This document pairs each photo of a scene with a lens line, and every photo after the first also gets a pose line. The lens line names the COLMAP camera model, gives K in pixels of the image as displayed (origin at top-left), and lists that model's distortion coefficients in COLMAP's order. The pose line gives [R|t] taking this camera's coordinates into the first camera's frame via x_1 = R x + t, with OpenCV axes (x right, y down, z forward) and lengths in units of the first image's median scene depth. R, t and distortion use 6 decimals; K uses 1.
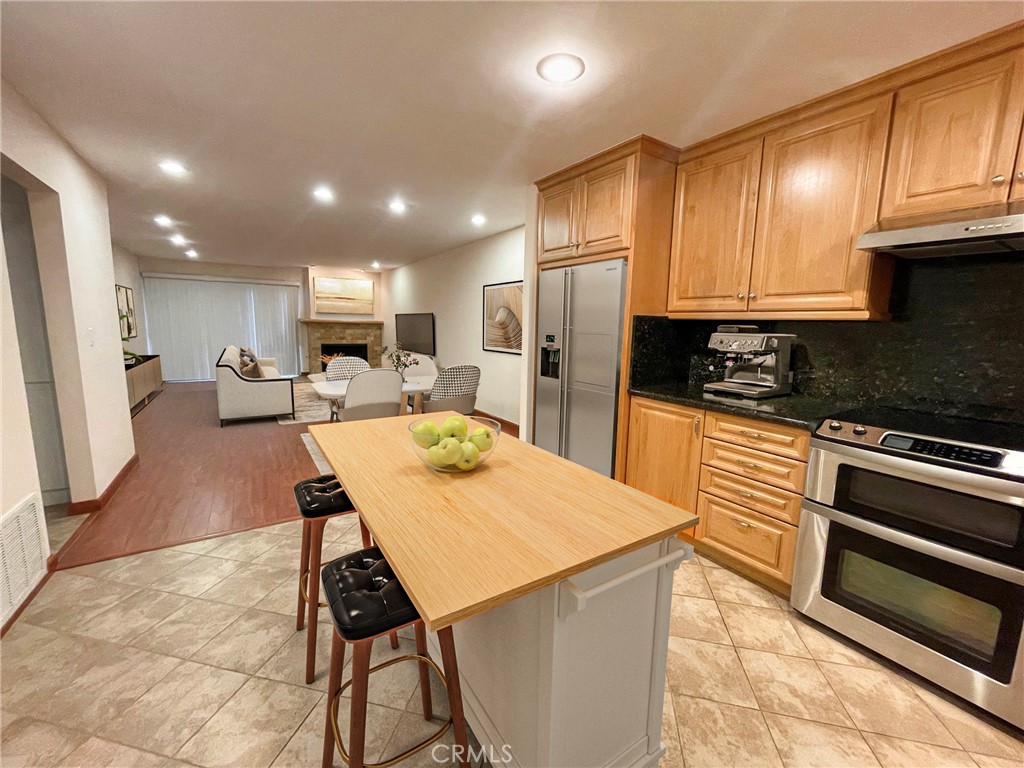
lens RADIAL K [[412.5, 0, 515.2], [0, 412.5, 376.6], [0, 0, 1]] dist [-0.003554, -0.000409]
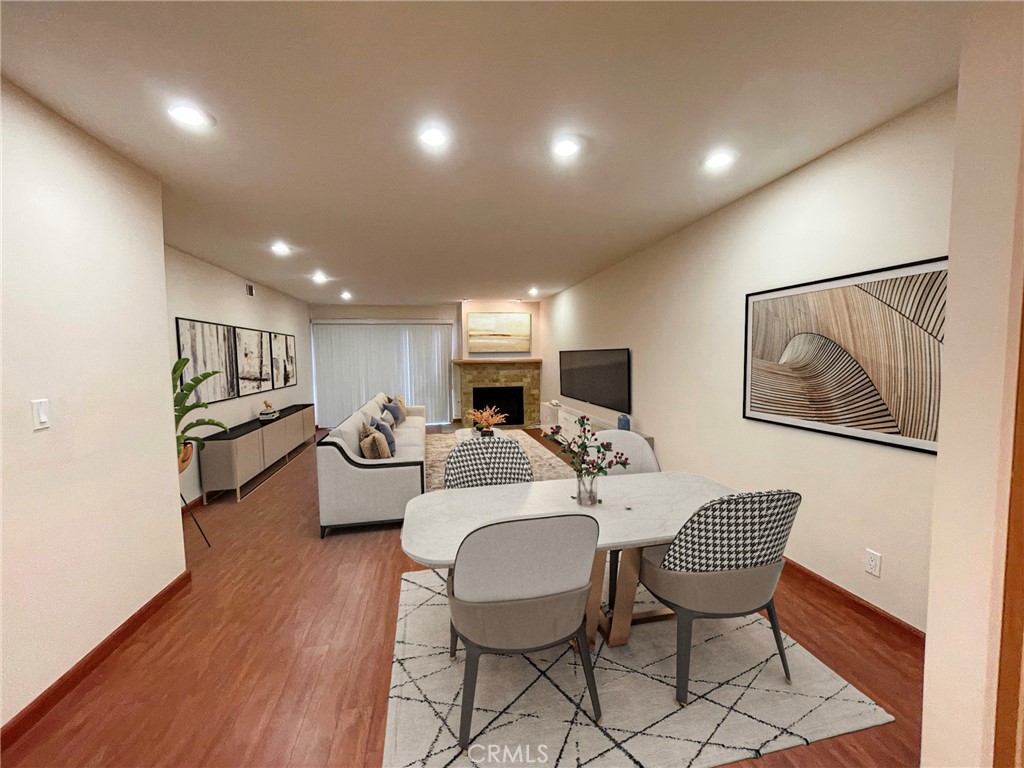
lens RADIAL K [[412.5, 0, 512.8], [0, 412.5, 383.6], [0, 0, 1]] dist [-0.003554, -0.000409]
pose [[0.936215, -0.014695, -0.351121, -0.088952], [-0.004889, 0.998484, -0.054825, -0.041809], [0.351394, 0.053044, 0.934724, 0.220083]]
